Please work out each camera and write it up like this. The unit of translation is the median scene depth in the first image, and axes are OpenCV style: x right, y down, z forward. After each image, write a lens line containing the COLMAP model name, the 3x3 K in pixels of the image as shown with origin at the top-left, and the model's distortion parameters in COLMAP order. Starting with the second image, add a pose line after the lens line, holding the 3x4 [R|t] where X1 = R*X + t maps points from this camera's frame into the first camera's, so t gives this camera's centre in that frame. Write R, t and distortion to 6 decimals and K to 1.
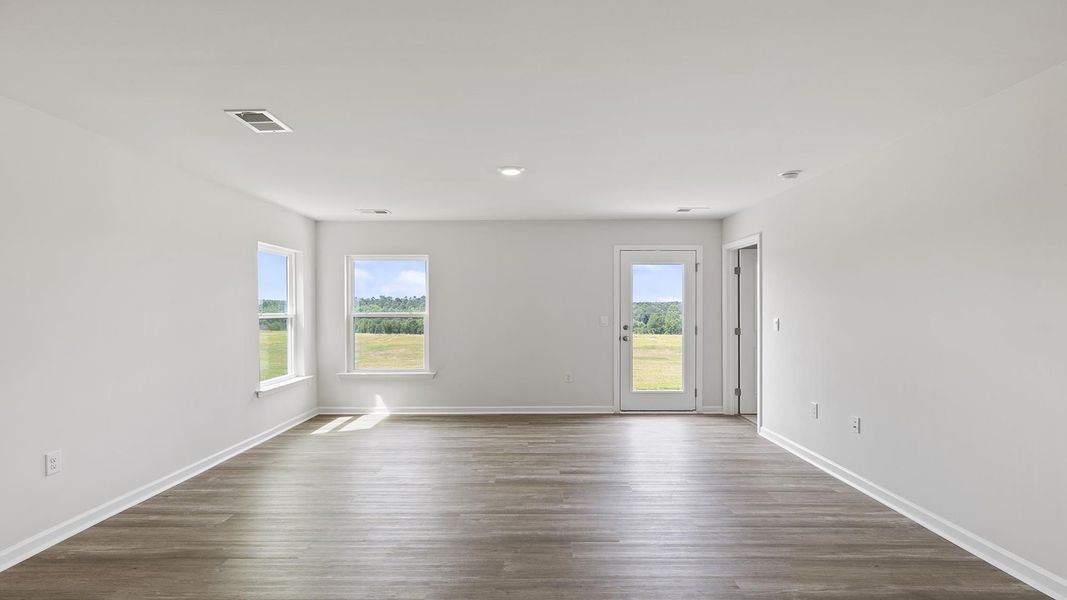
lens RADIAL K [[542.8, 0, 530.5], [0, 542.8, 322.3], [0, 0, 1]] dist [0.000188, -0.000246]
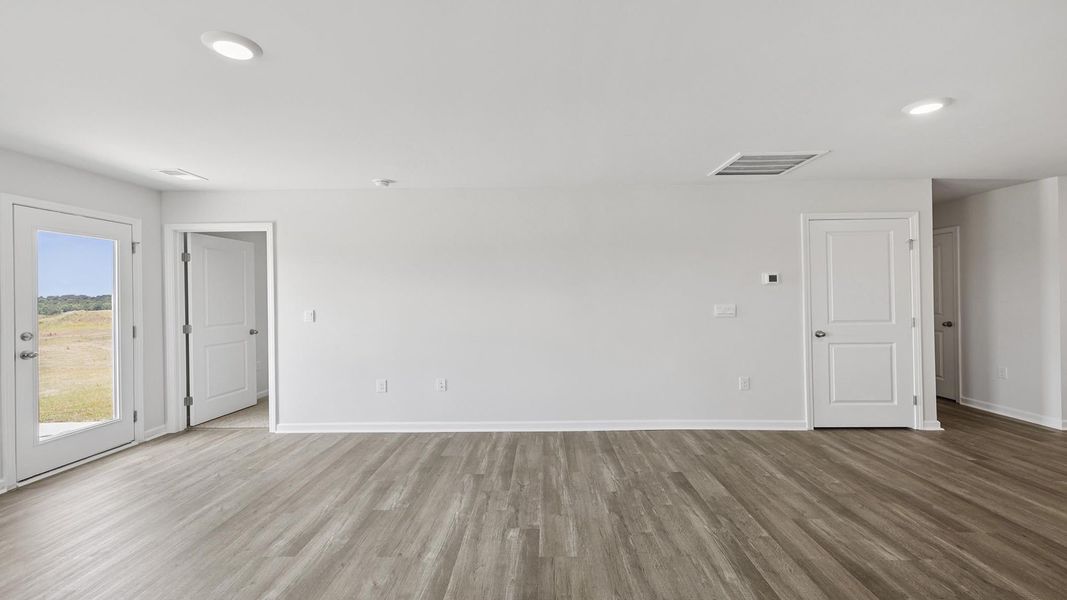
lens RADIAL K [[455.5, 0, 533.5], [0, 455.5, 300.0], [0, 0, 1]] dist [0.000703, -0.000037]
pose [[0.014712, -0.008128, 0.999859, -0.315453], [0.037258, 0.999277, 0.007575, -0.013440], [-0.999197, 0.037142, 0.015004, 0.452855]]
